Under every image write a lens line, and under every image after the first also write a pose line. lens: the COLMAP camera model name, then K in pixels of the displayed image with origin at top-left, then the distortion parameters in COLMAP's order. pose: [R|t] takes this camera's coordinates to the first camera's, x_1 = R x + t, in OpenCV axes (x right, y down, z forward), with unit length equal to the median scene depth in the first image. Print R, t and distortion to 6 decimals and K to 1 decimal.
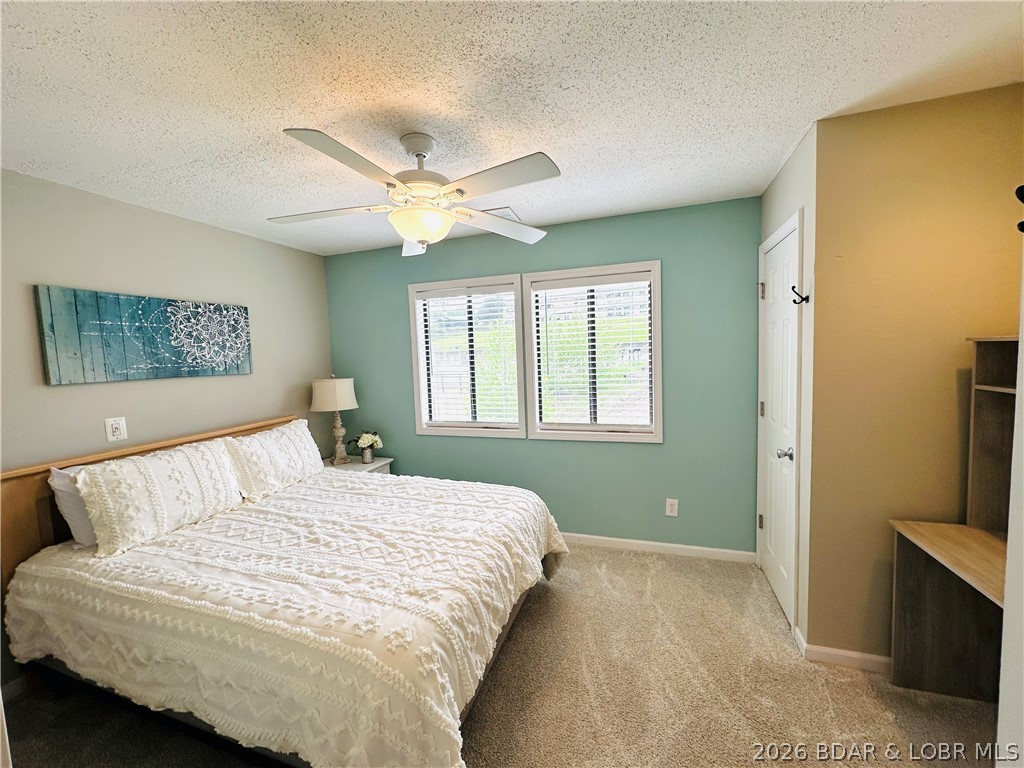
lens RADIAL K [[407.5, 0, 512.9], [0, 407.5, 385.7], [0, 0, 1]] dist [-0.002756, 0.000575]
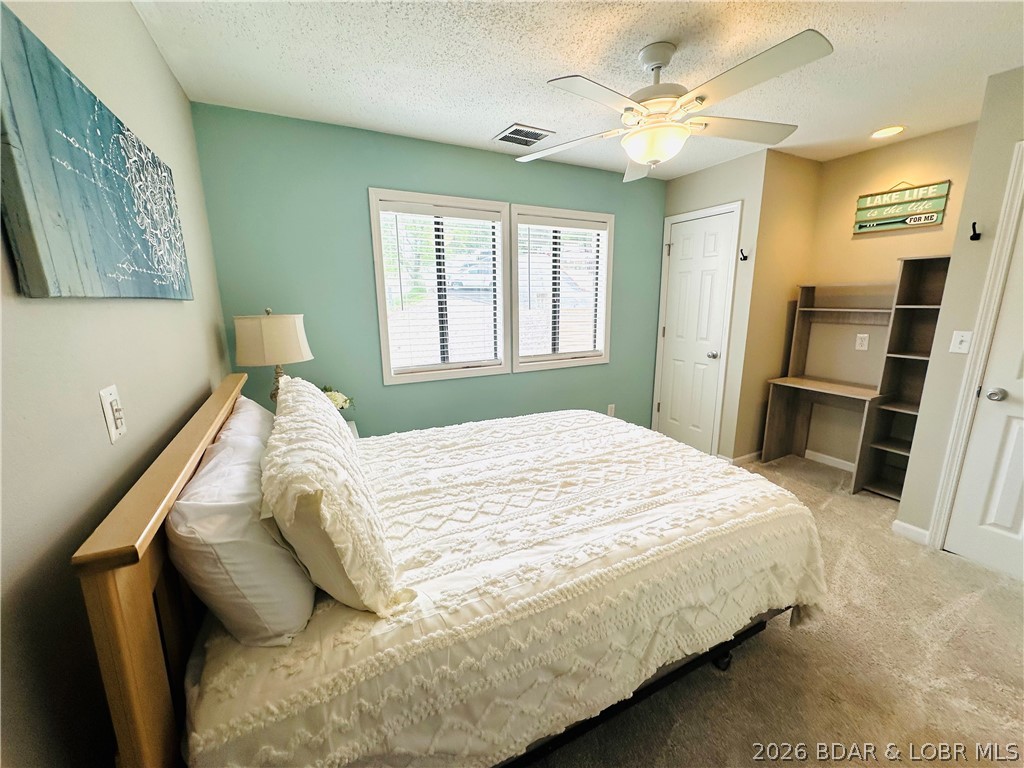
lens RADIAL K [[407.5, 0, 515.0], [0, 407.5, 385.5], [0, 0, 1]] dist [-0.002756, 0.000575]
pose [[0.694144, -0.123049, 0.709241, -0.870634], [0.041778, 0.990507, 0.130958, 0.035129], [-0.718623, -0.061273, 0.692695, 0.359366]]
